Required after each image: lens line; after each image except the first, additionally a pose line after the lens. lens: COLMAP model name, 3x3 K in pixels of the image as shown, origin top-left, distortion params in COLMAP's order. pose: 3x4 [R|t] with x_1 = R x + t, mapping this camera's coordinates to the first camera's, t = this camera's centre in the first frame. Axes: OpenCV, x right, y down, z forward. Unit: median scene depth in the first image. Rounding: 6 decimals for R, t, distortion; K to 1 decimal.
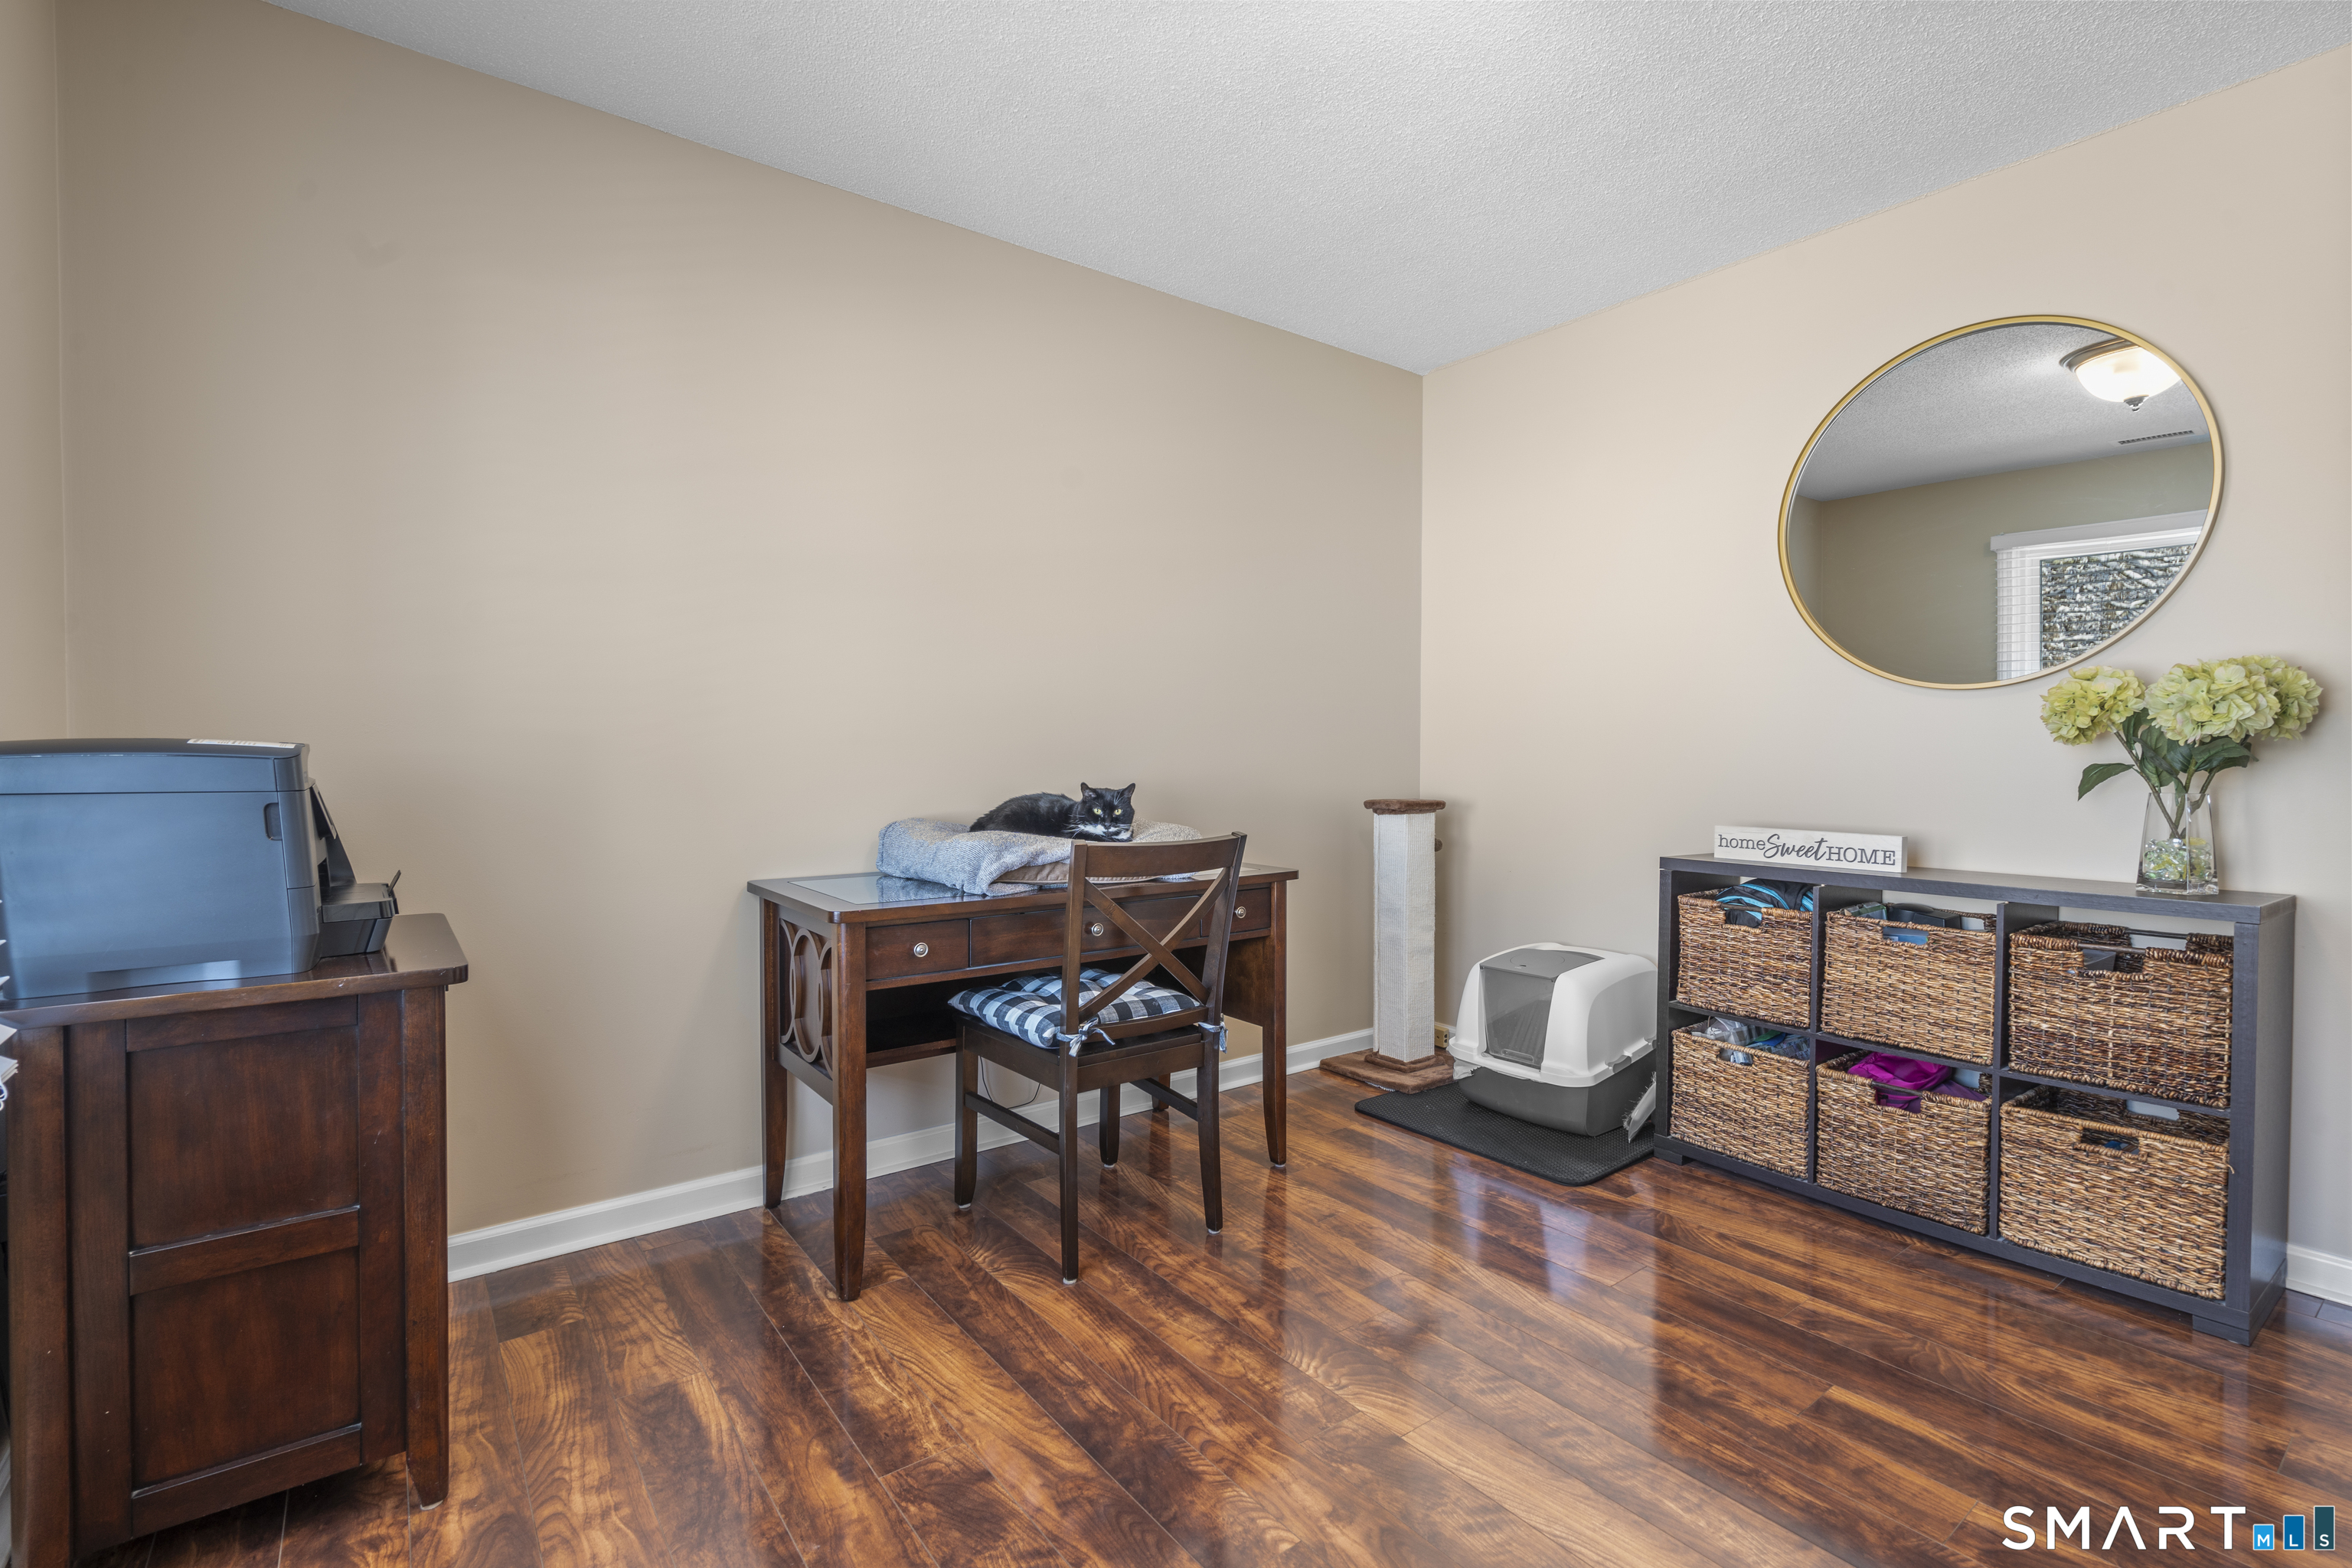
lens RADIAL K [[1057.1, 0, 1175.8], [0, 1057.1, 772.8], [0, 0, 1]] dist [-0.002868, 0.001388]
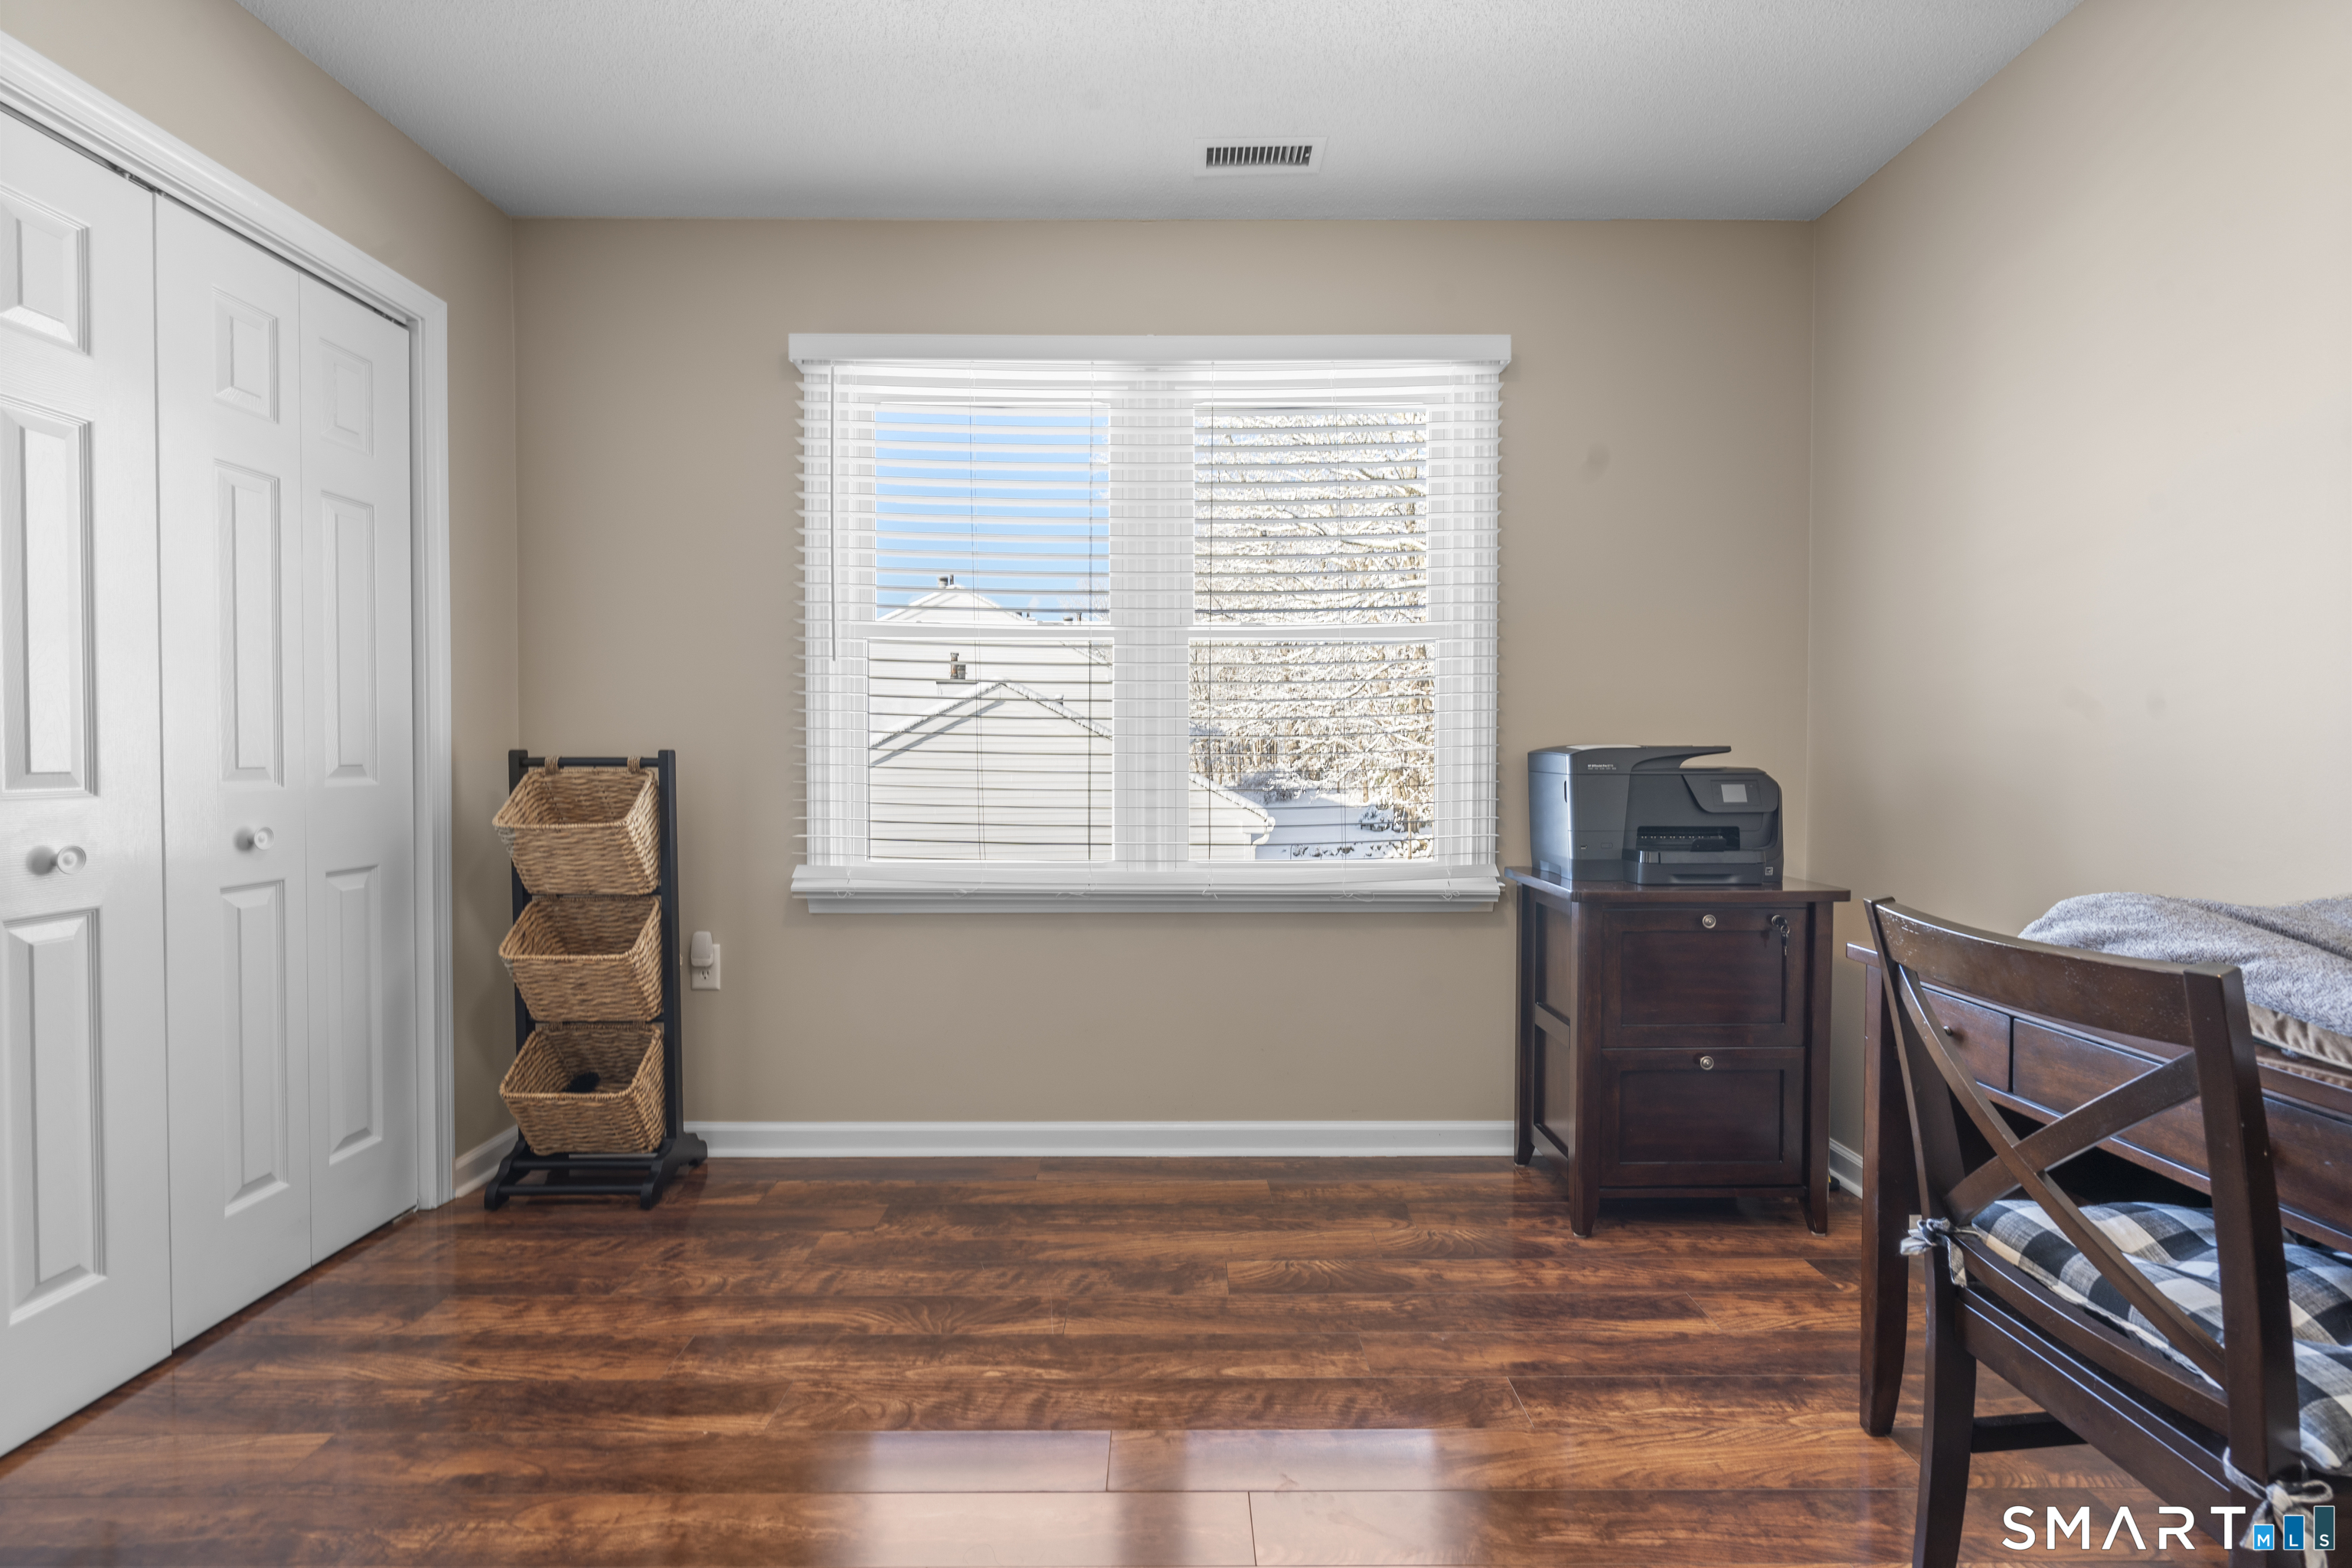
lens RADIAL K [[1057.1, 0, 1175.8], [0, 1057.1, 772.8], [0, 0, 1]] dist [-0.002868, 0.001388]
pose [[-0.598567, 0.013963, -0.800951, 0.795758], [-0.011911, 0.999582, 0.026327, -0.016067], [0.800984, 0.025299, -0.598151, 1.298889]]
